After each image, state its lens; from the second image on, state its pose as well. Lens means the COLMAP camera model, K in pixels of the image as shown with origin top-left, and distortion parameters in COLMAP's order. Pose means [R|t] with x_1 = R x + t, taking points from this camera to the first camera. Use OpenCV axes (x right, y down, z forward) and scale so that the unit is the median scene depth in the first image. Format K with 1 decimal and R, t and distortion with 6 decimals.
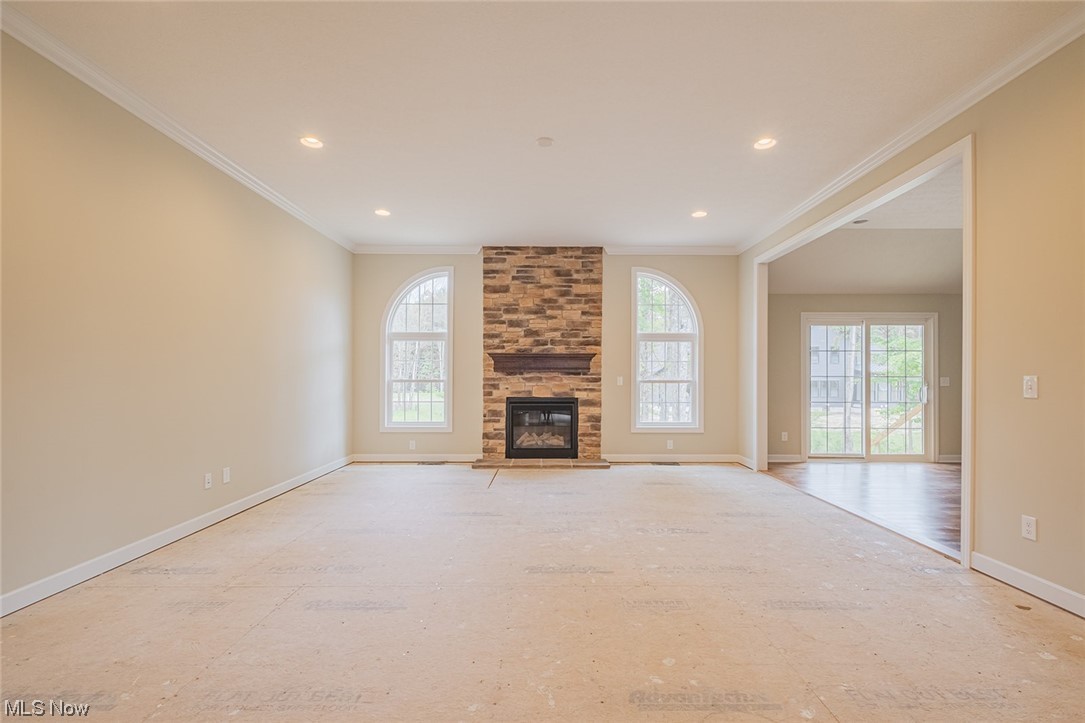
lens RADIAL K [[495.9, 0, 555.4], [0, 495.9, 379.1], [0, 0, 1]] dist [-0.001946, -0.000457]
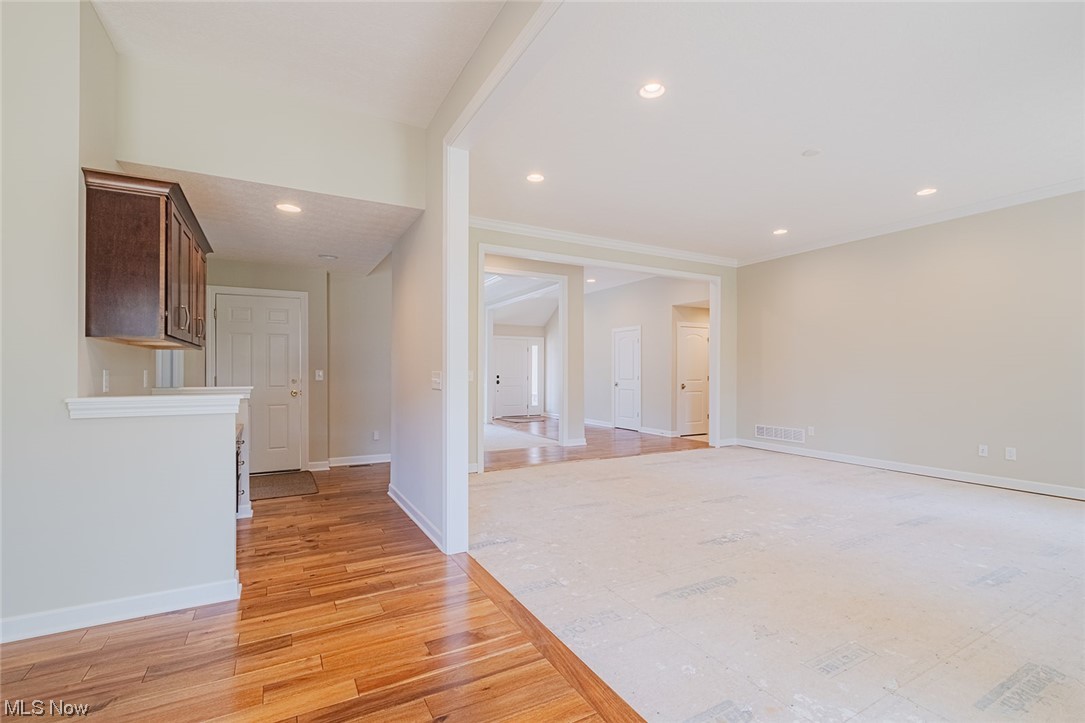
lens RADIAL K [[473.1, 0, 549.1], [0, 473.1, 372.1], [0, 0, 1]] dist [-0.002380, -0.001518]
pose [[-0.885469, -0.002295, -0.464693, 0.948406], [-0.004687, 0.999981, 0.003993, -0.005103], [0.464675, 0.005714, -0.885463, 1.633681]]
